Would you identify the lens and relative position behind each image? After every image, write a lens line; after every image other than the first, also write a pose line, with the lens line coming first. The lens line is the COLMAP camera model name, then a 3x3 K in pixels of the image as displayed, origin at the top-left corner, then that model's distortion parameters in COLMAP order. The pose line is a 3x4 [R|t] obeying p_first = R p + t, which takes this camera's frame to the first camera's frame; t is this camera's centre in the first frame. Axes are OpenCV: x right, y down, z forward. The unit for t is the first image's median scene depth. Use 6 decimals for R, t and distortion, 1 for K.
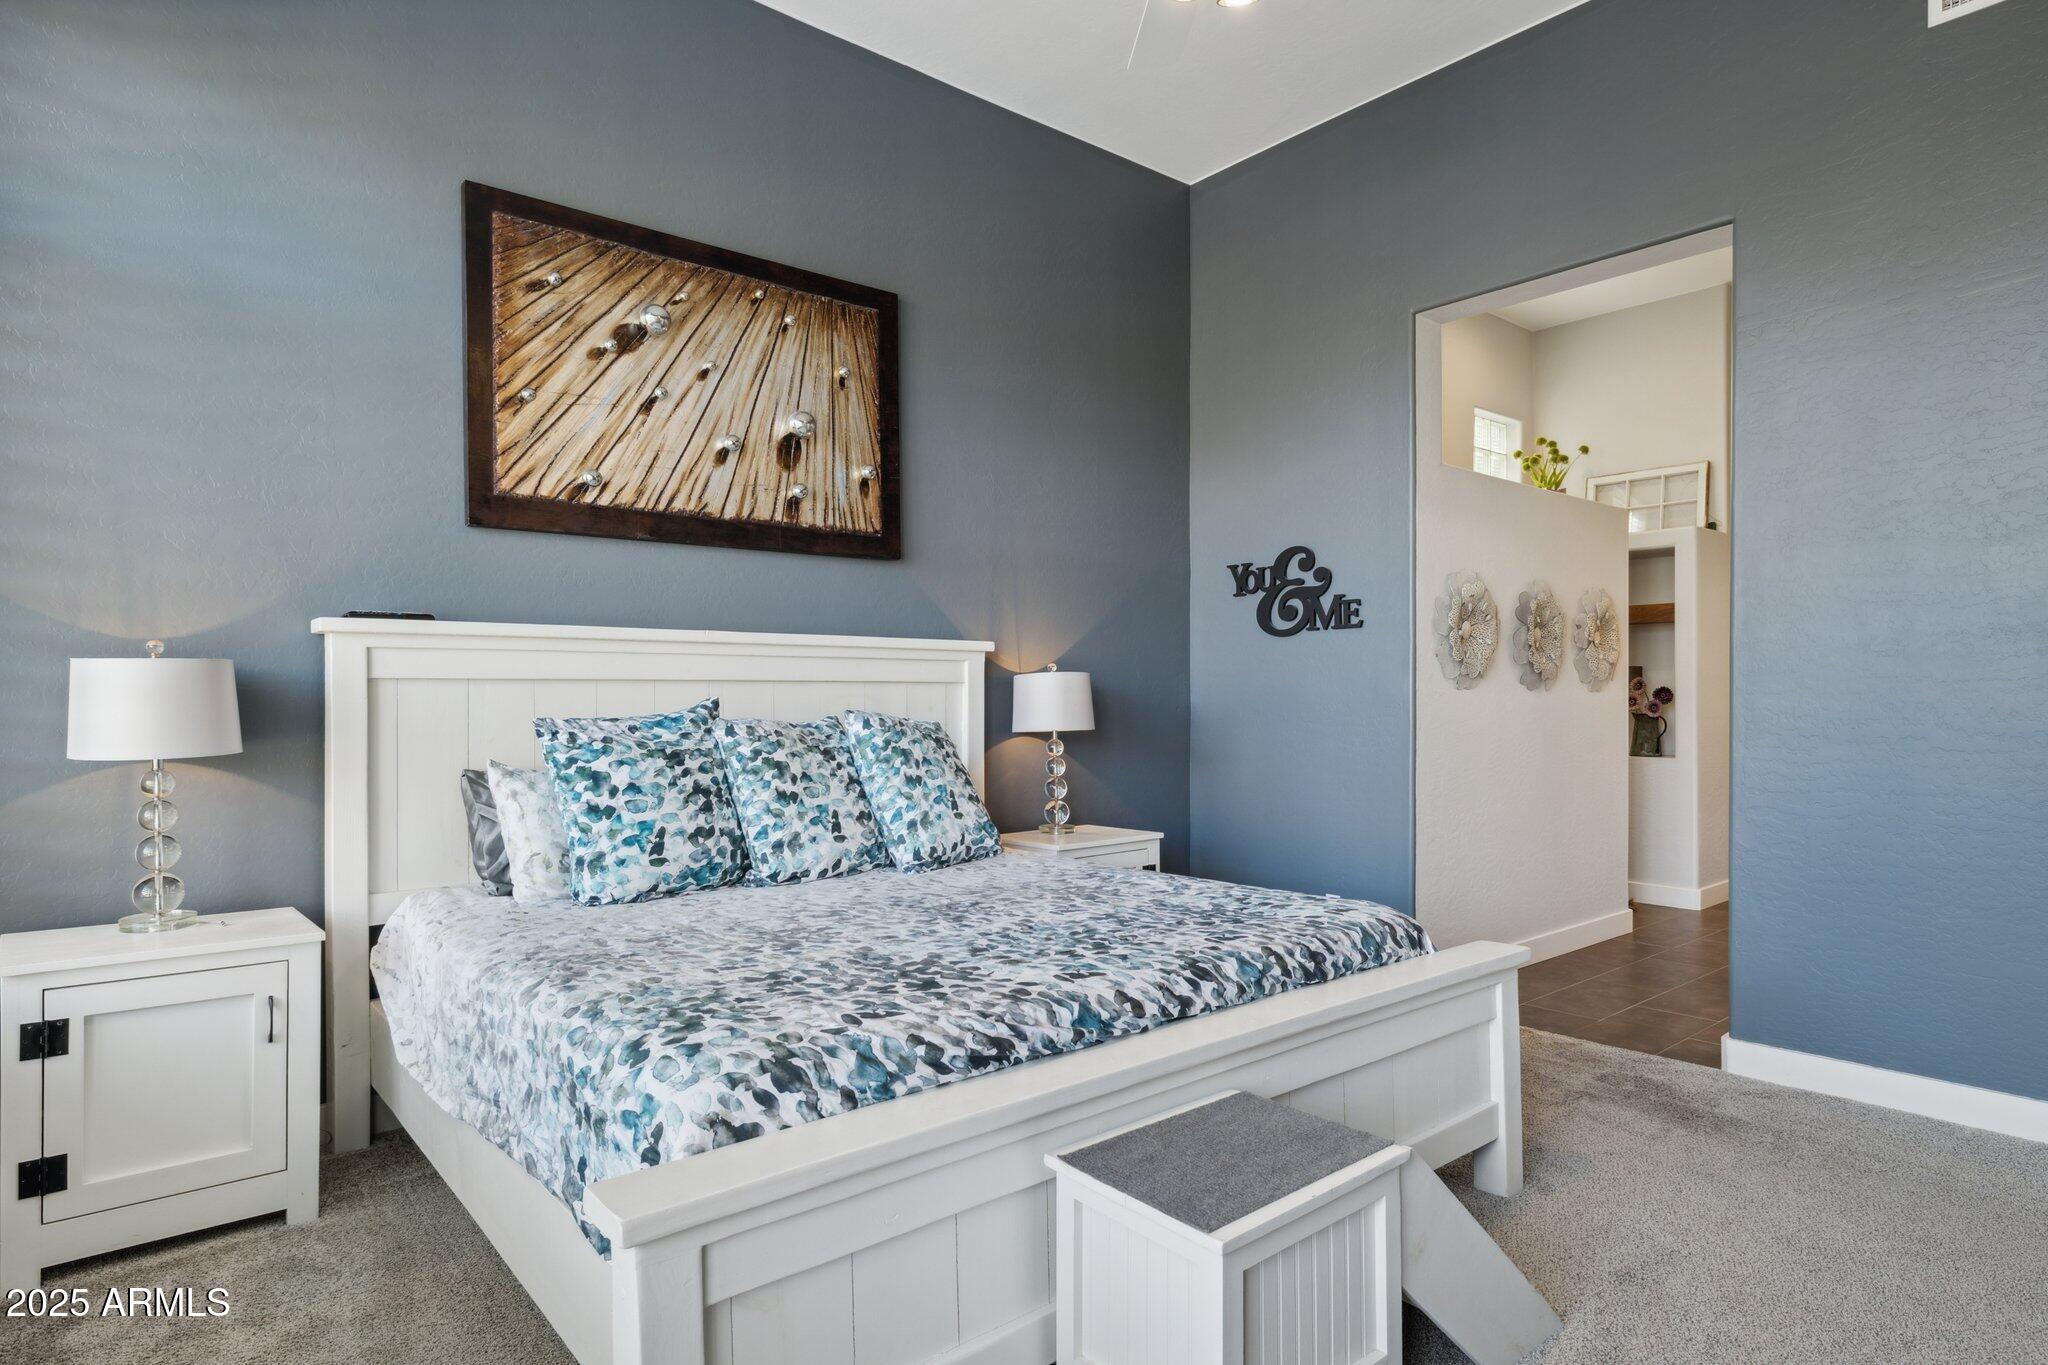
lens RADIAL K [[1148.8, 0, 1024.0], [0, 1148.8, 682.5], [0, 0, 1]] dist [0.016872, -0.000508]
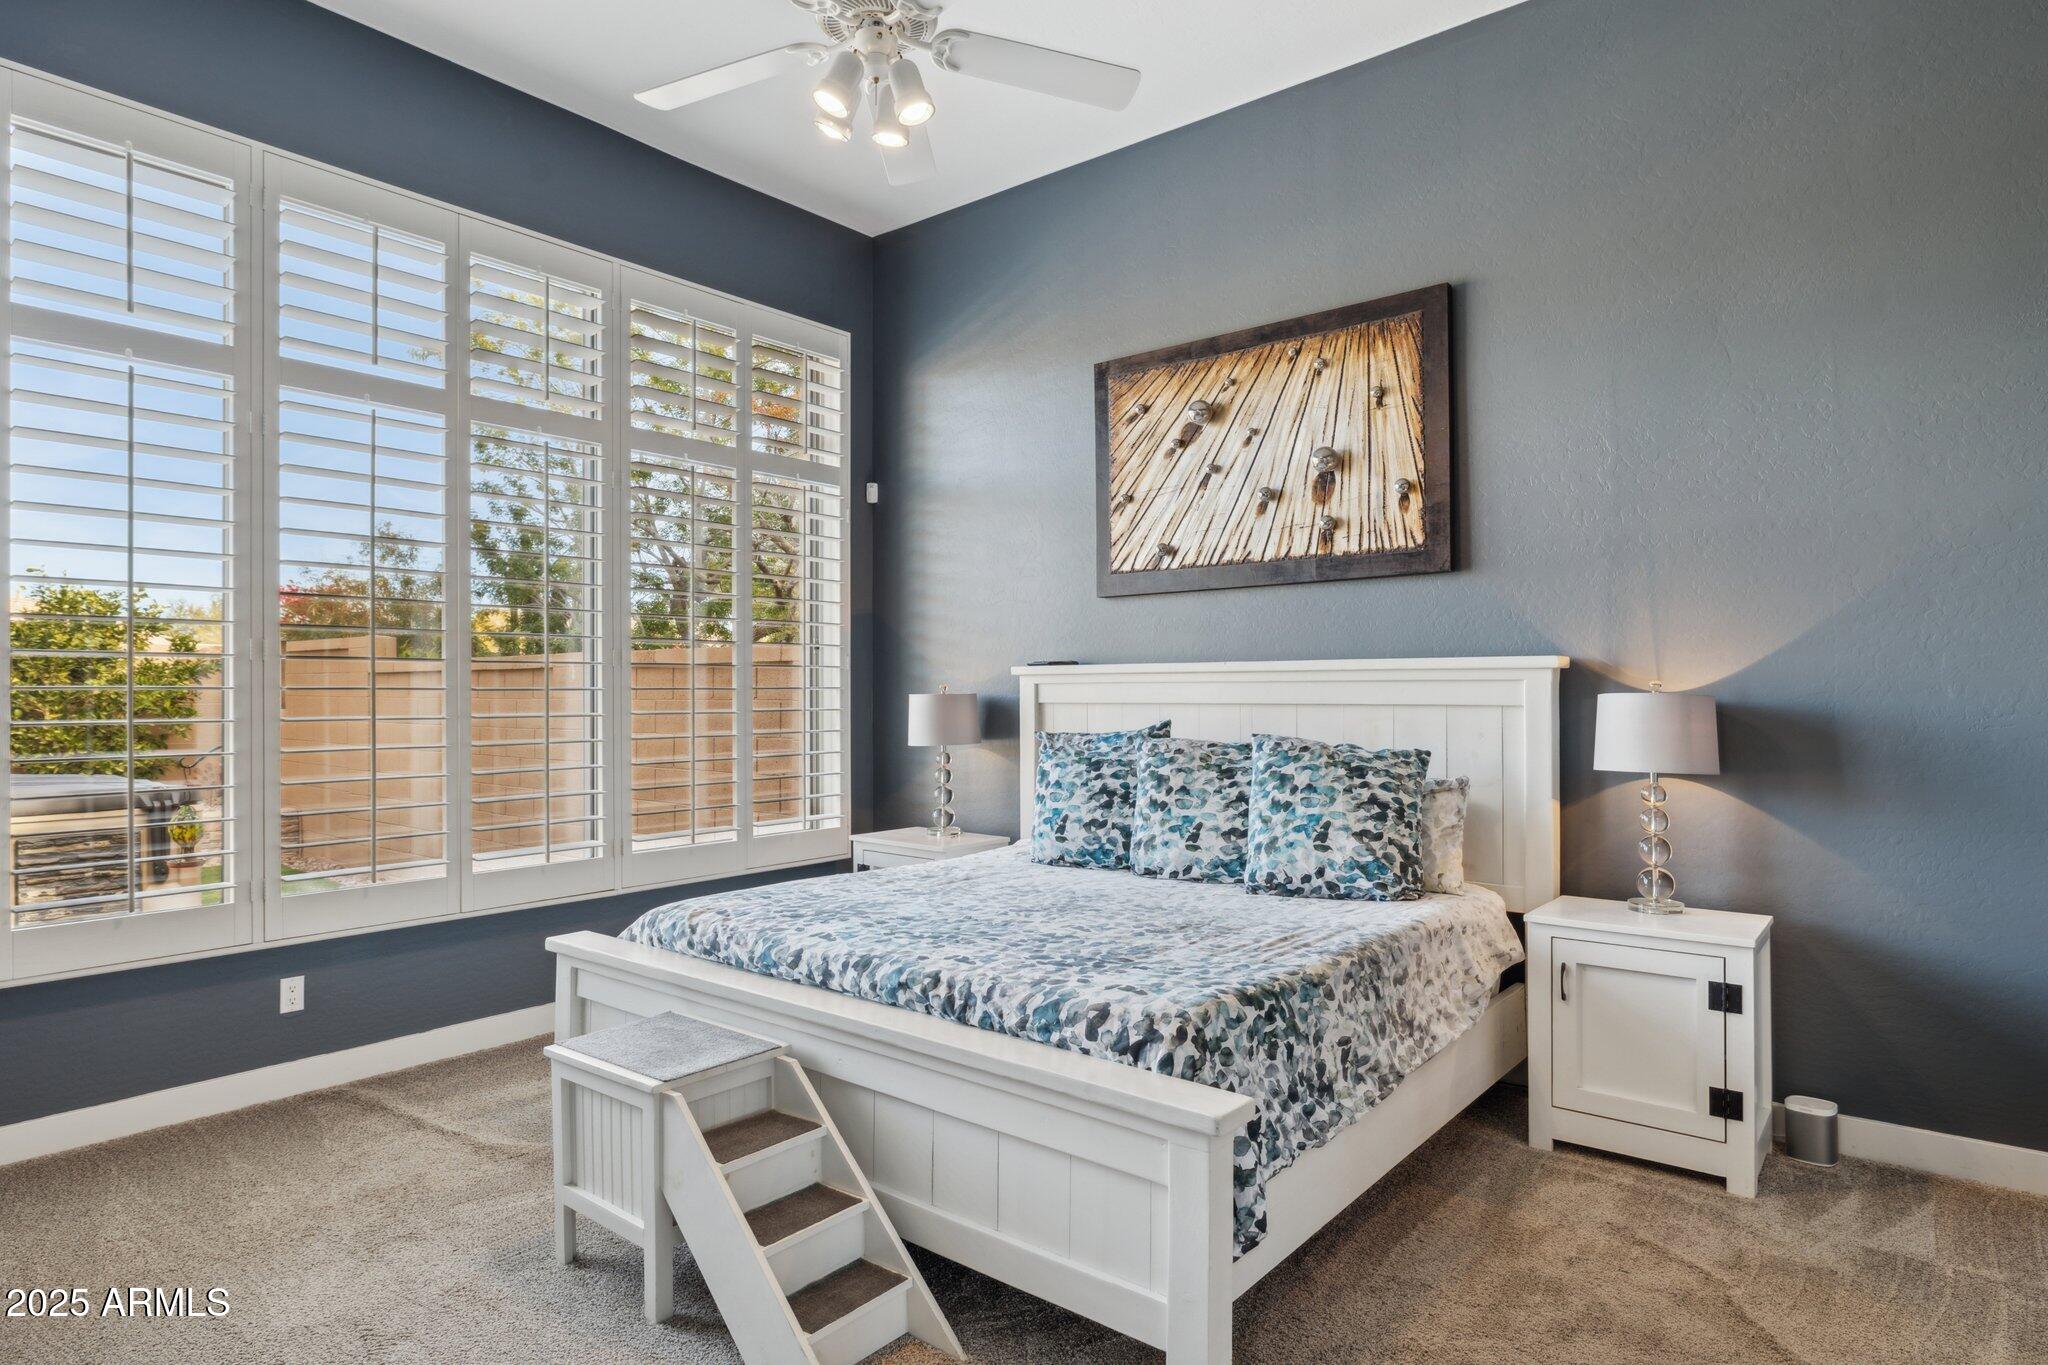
lens RADIAL K [[1125.0, 0, 1024.0], [0, 1125.0, 682.5], [0, 0, 1]] dist [-0.026293, -0.000223]
pose [[0.185959, -0.007086, -0.982532, 0.871169], [0.011940, 0.999916, -0.004952, -0.022111], [0.982485, -0.010810, 0.186028, 0.618890]]
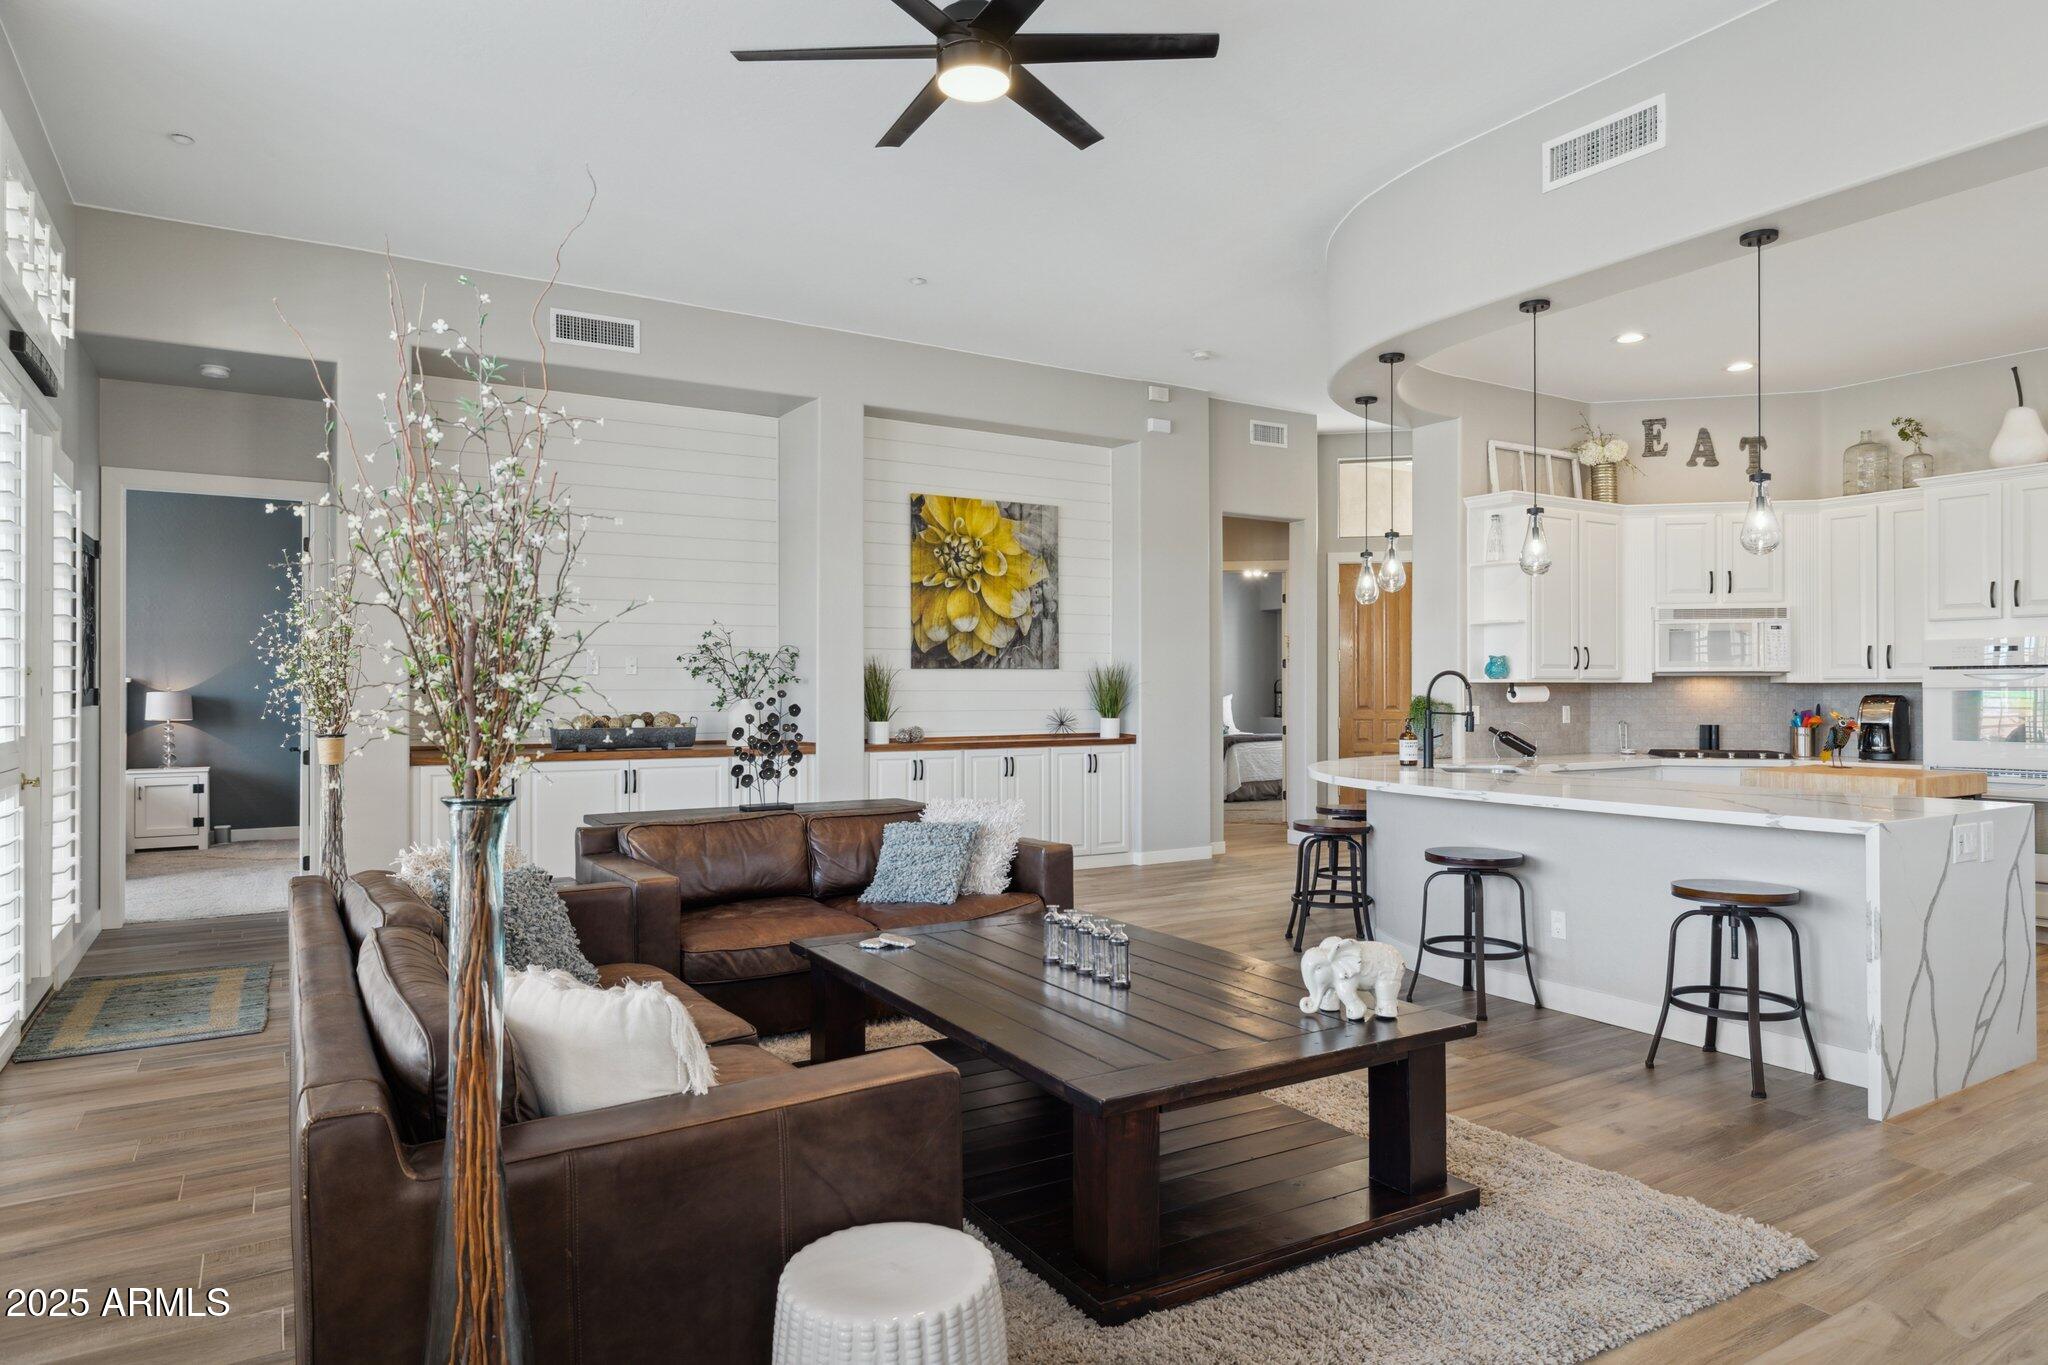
lens RADIAL K [[1219.7, 0, 1024.0], [0, 1219.7, 682.5], [0, 0, 1]] dist [0.000626, 0.000684]
pose [[0.988768, 0.001294, -0.149452, 2.530158], [-0.000970, 0.999997, 0.002245, -0.042586], [0.149454, -0.002075, 0.988766, -1.293396]]
